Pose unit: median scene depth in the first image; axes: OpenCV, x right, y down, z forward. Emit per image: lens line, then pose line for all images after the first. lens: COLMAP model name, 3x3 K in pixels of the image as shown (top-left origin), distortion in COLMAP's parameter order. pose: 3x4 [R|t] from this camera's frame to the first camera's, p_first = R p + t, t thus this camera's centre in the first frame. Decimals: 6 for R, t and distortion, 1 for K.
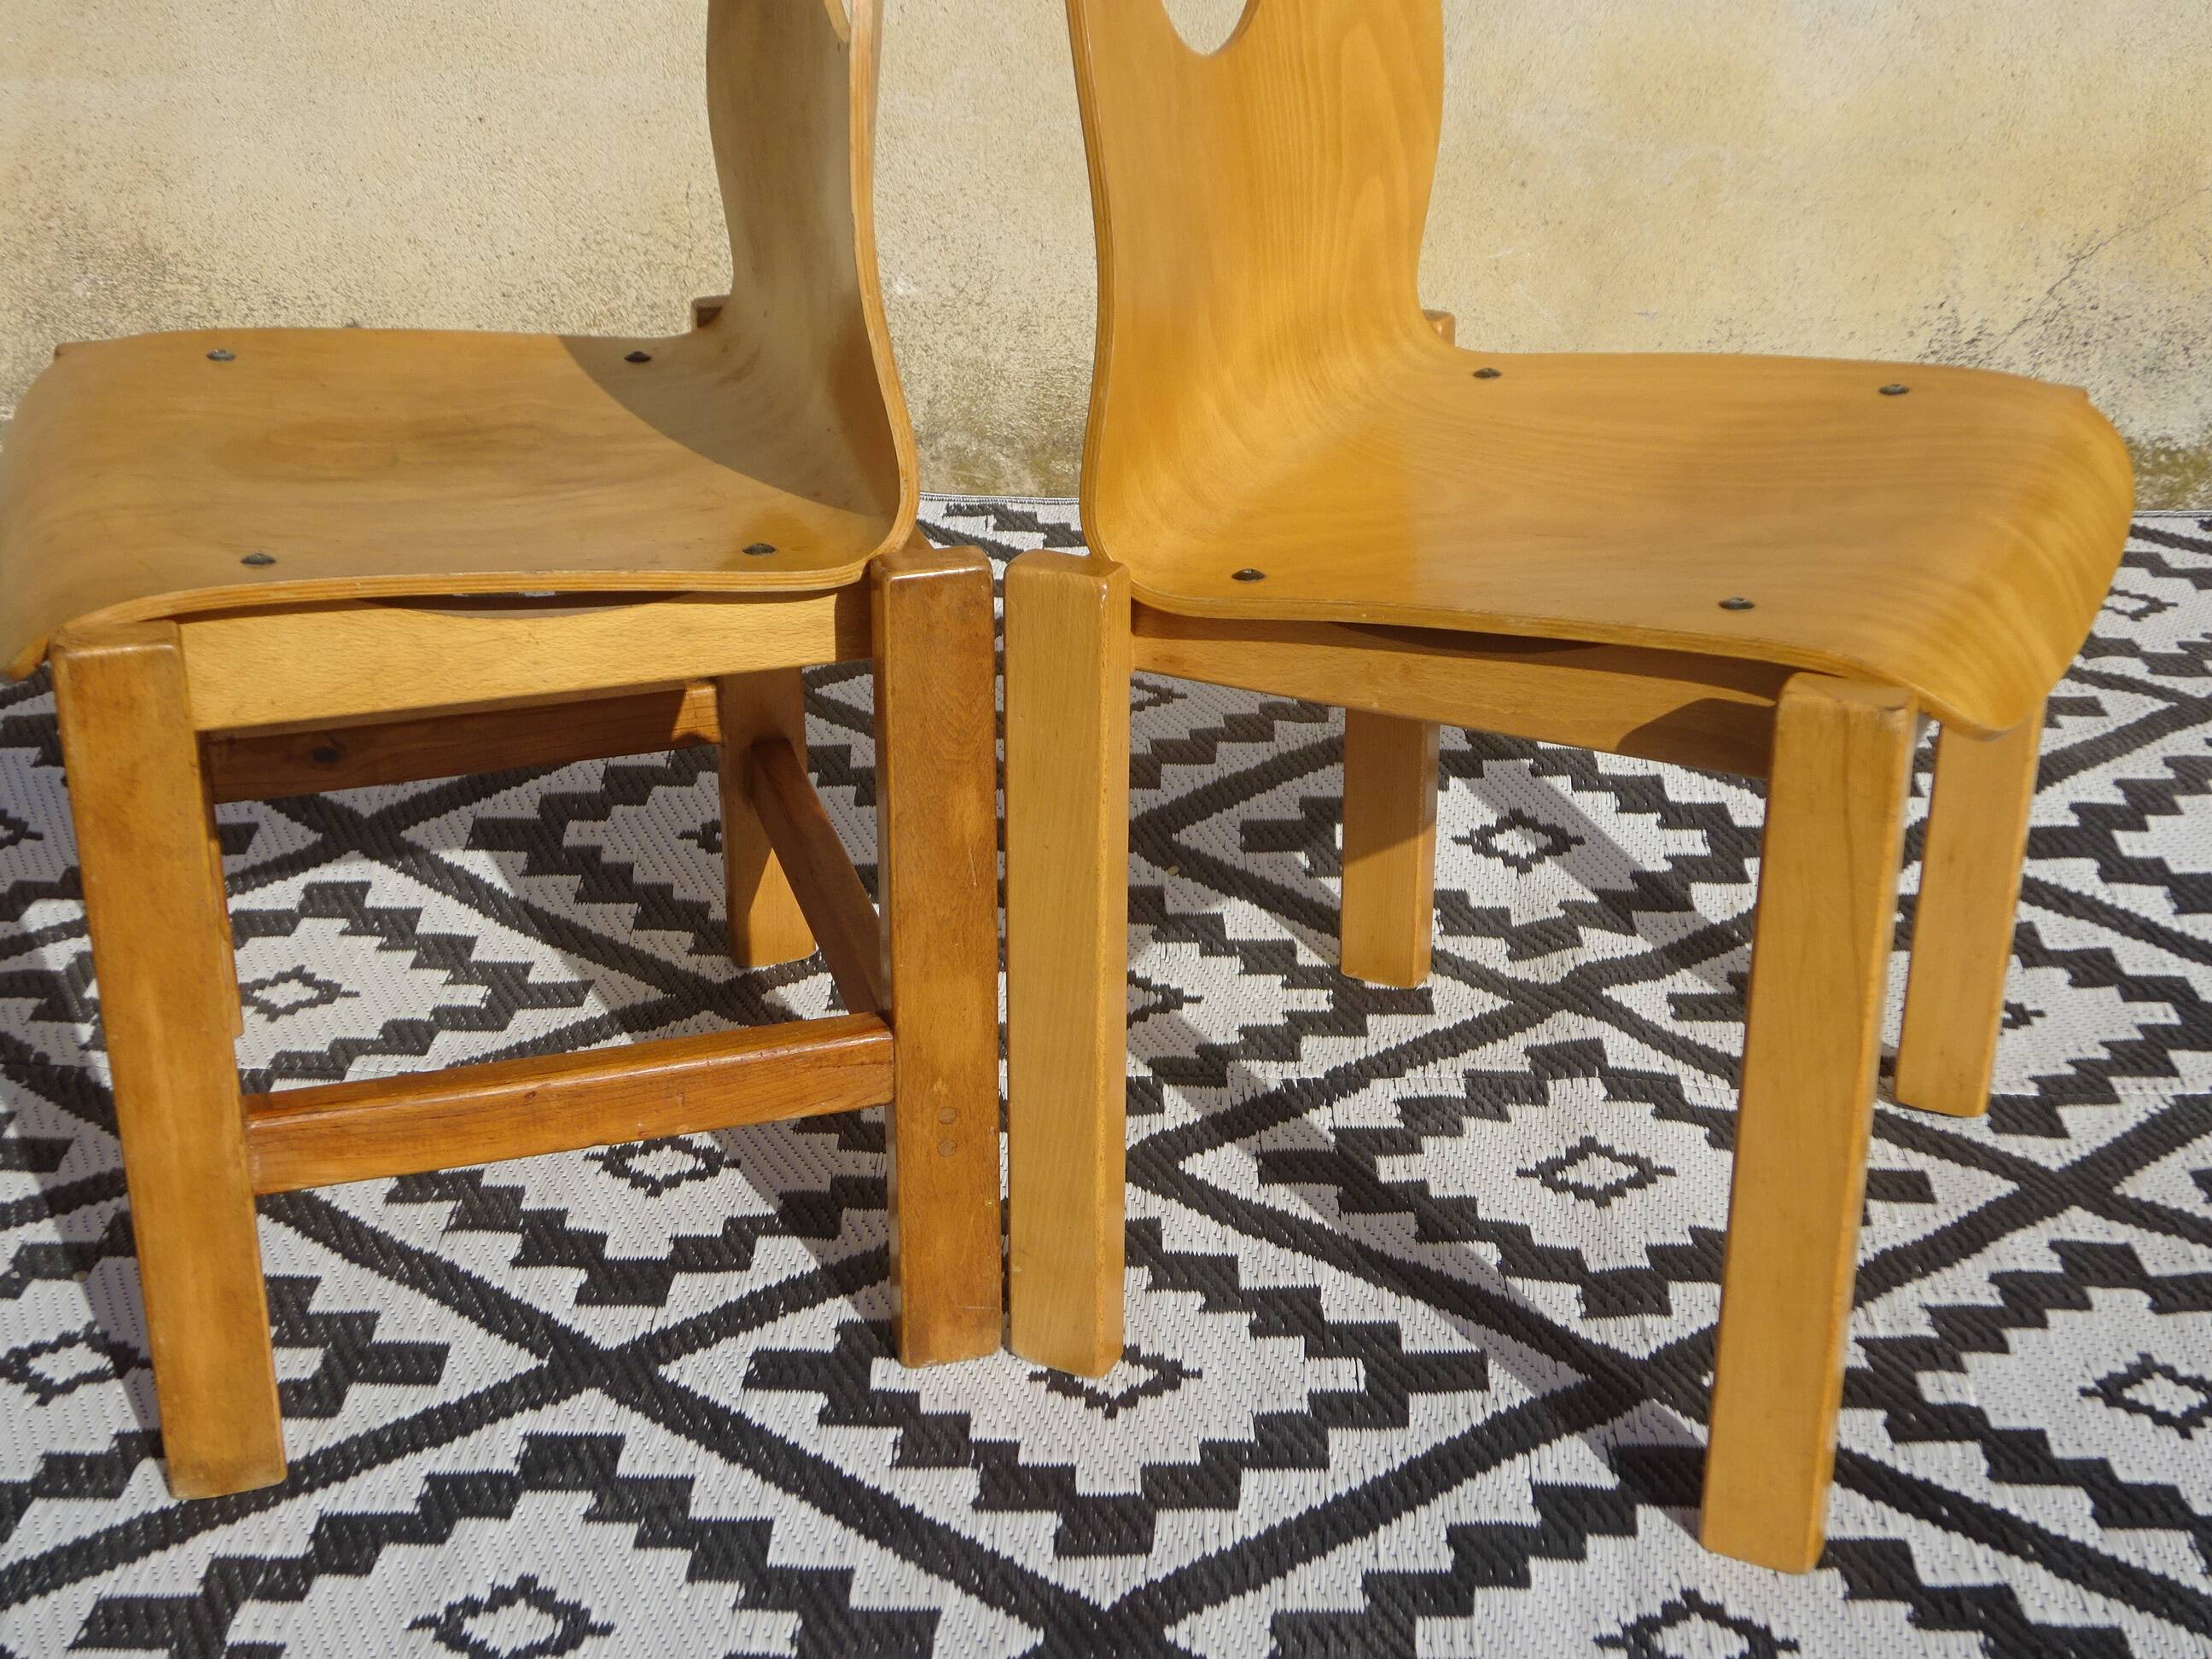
lens RADIAL K [[2977.7, 0, 1125.3], [0, 2977.7, 832.0], [0, 0, 1]] dist [0.033916, 0.000000]
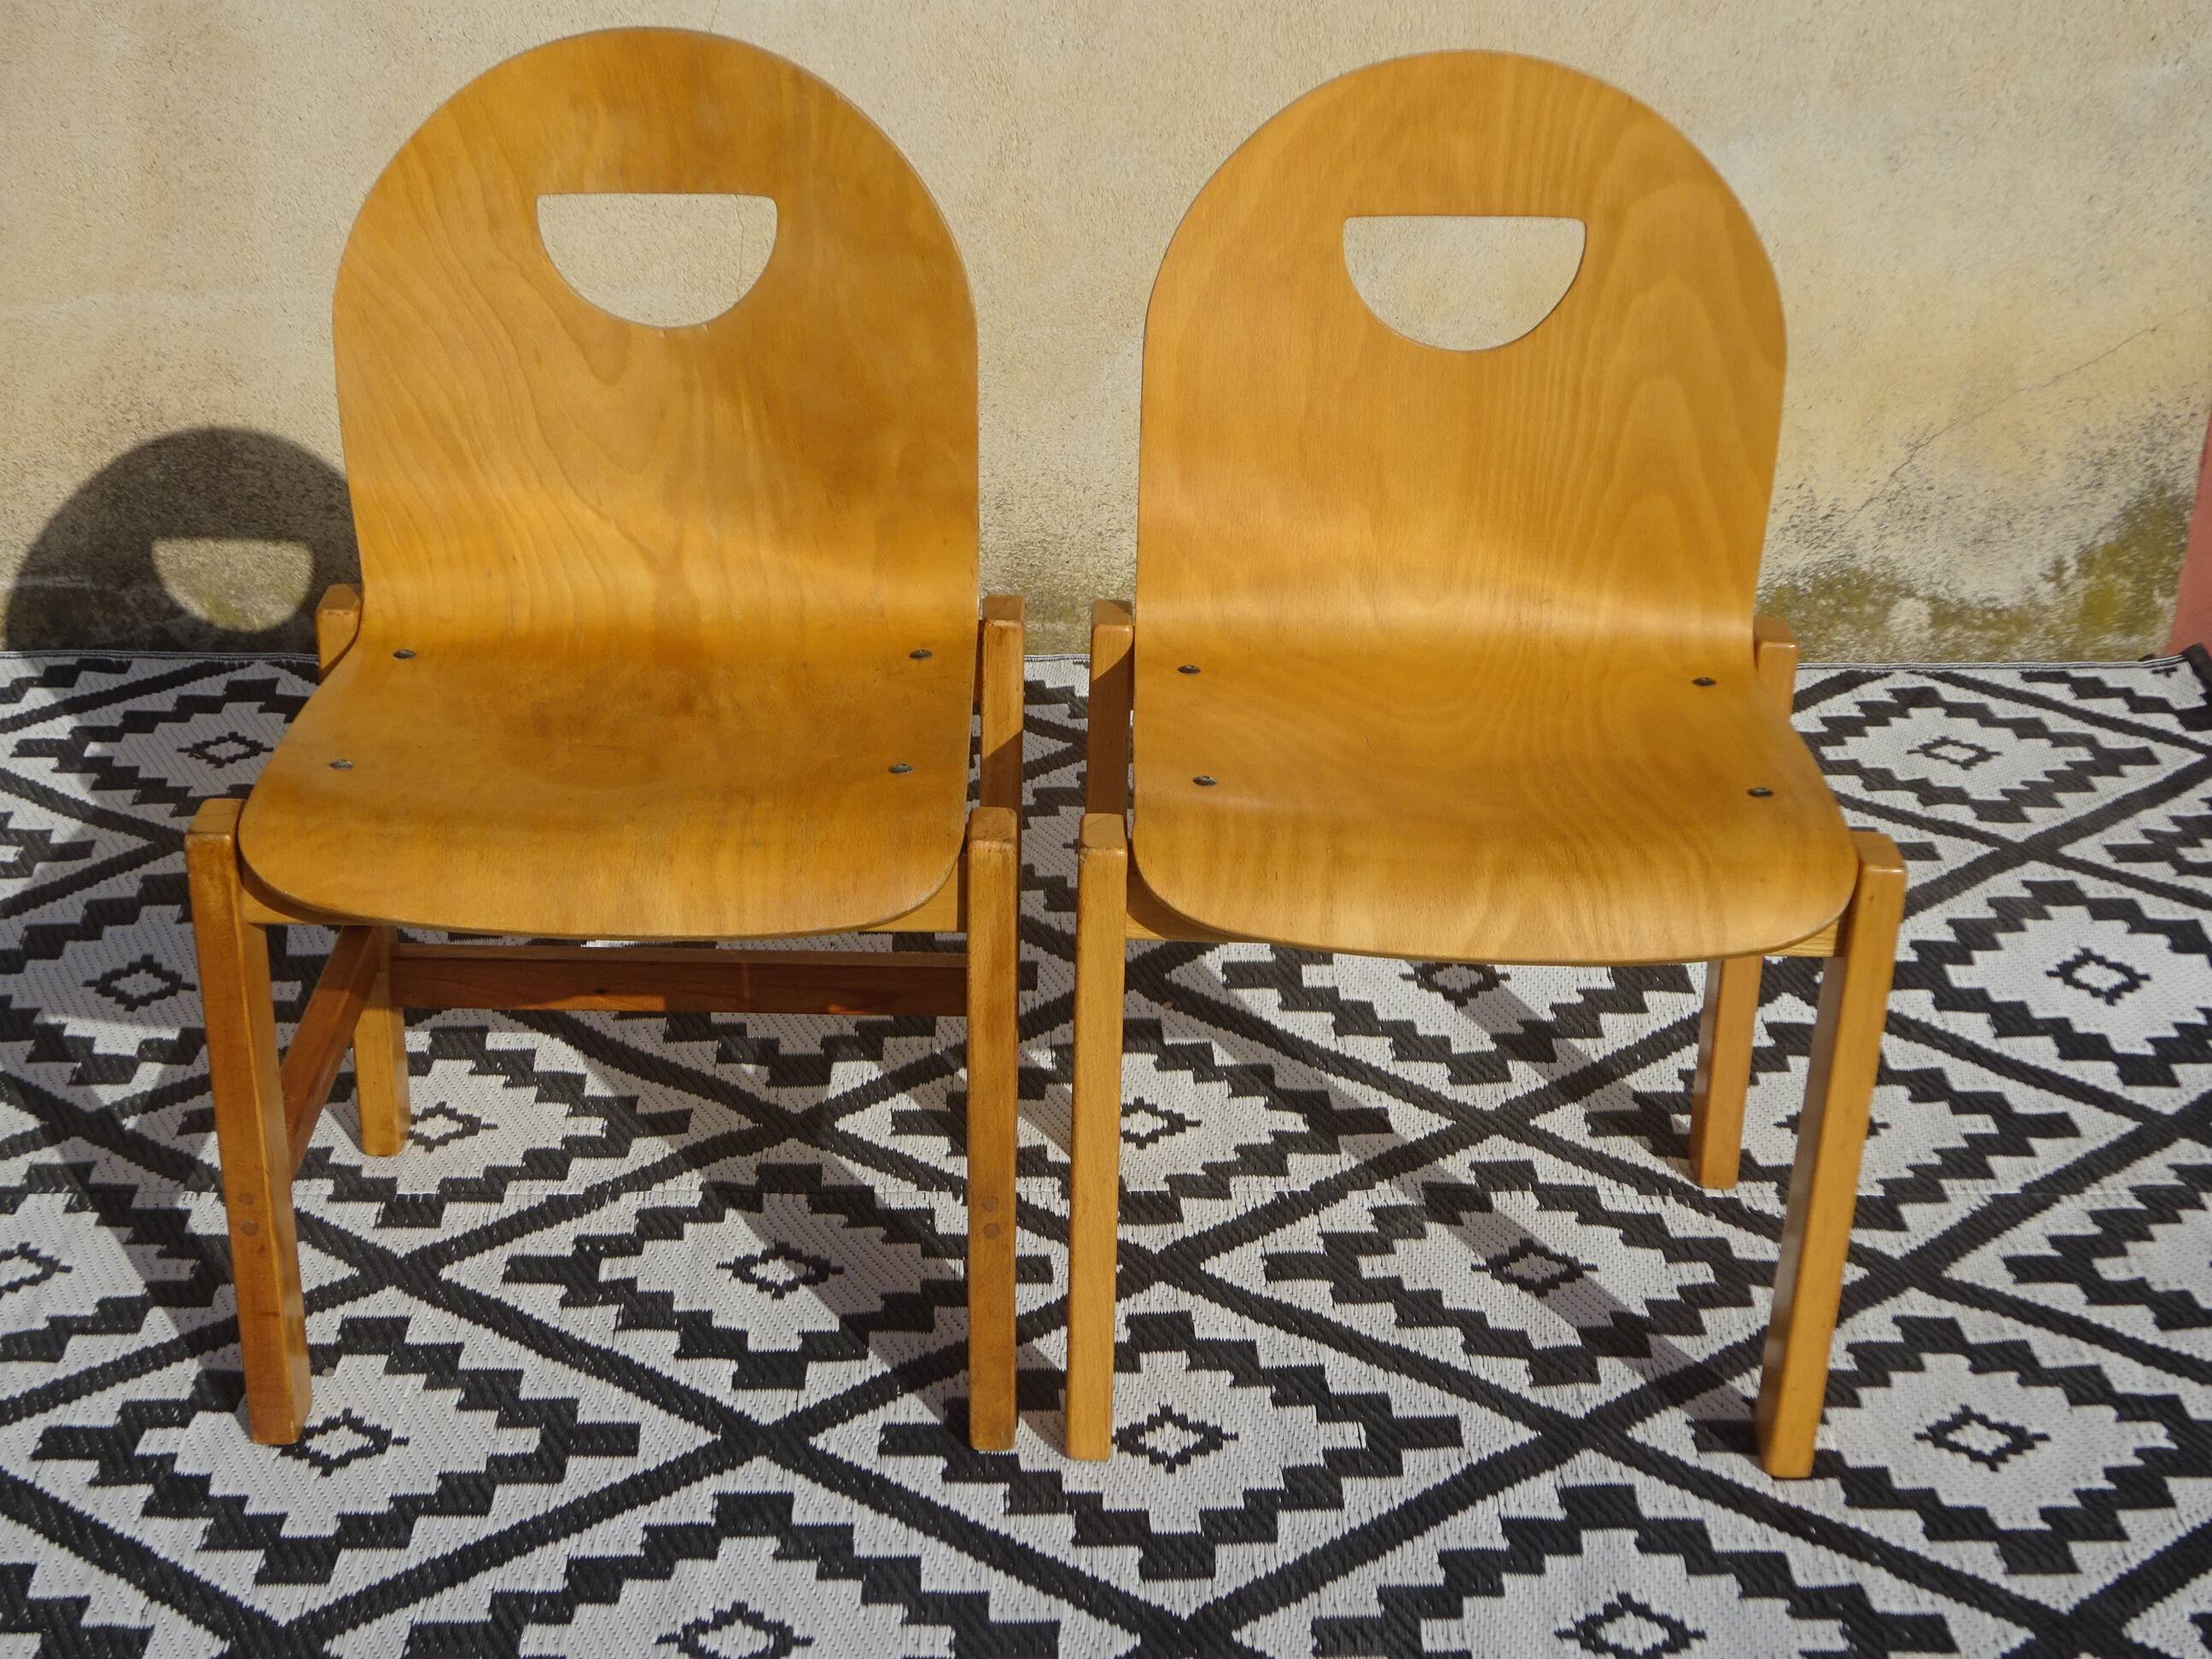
lens RADIAL K [[3207.9, 0, 1114.4], [0, 3207.9, 831.5], [0, 0, 1]] dist [0.031703, 0.000000]
pose [[0.998347, -0.007843, 0.056940, -0.086153], [0.007782, 0.999969, 0.001286, -0.065865], [-0.056948, -0.000841, 0.998377, -0.307061]]
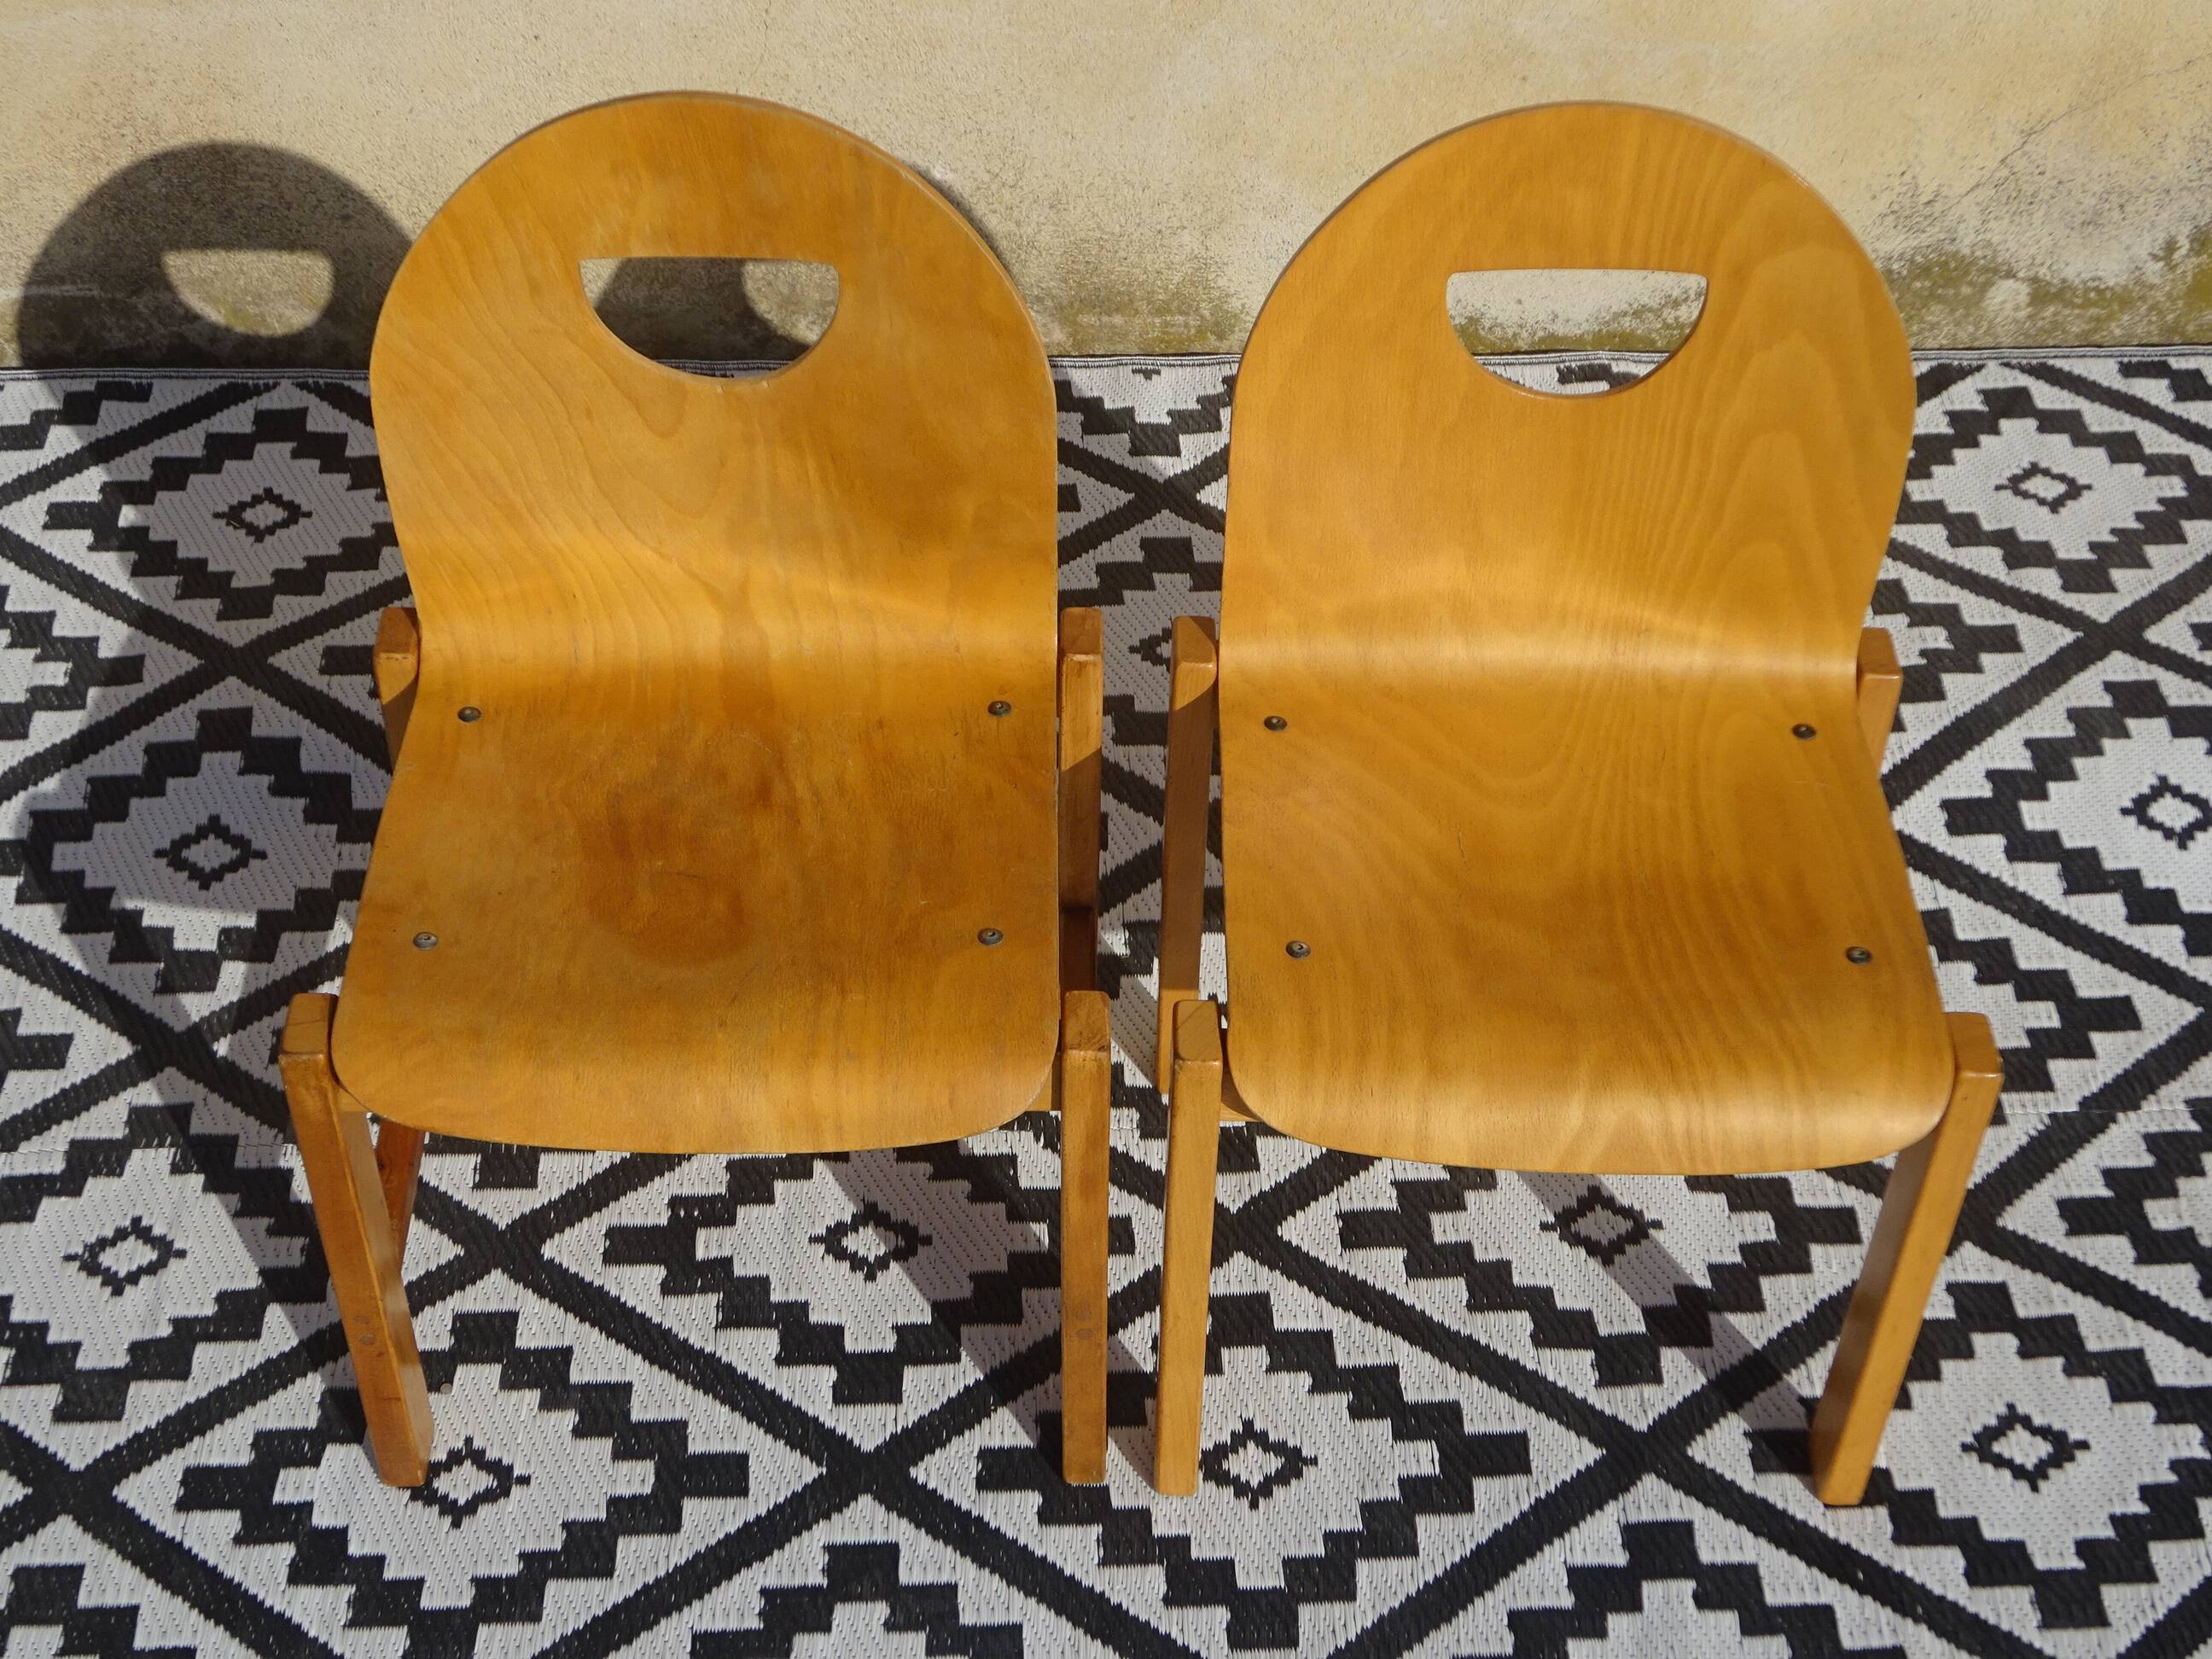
lens RADIAL K [[3207.9, 0, 1120.7], [0, 3207.9, 820.3], [0, 0, 1]] dist [0.031703, 0.000000]
pose [[0.998272, -0.030754, 0.050077, -0.105173], [0.013156, 0.947460, 0.319604, -0.462271], [-0.057275, -0.318393, 0.946227, -0.224918]]
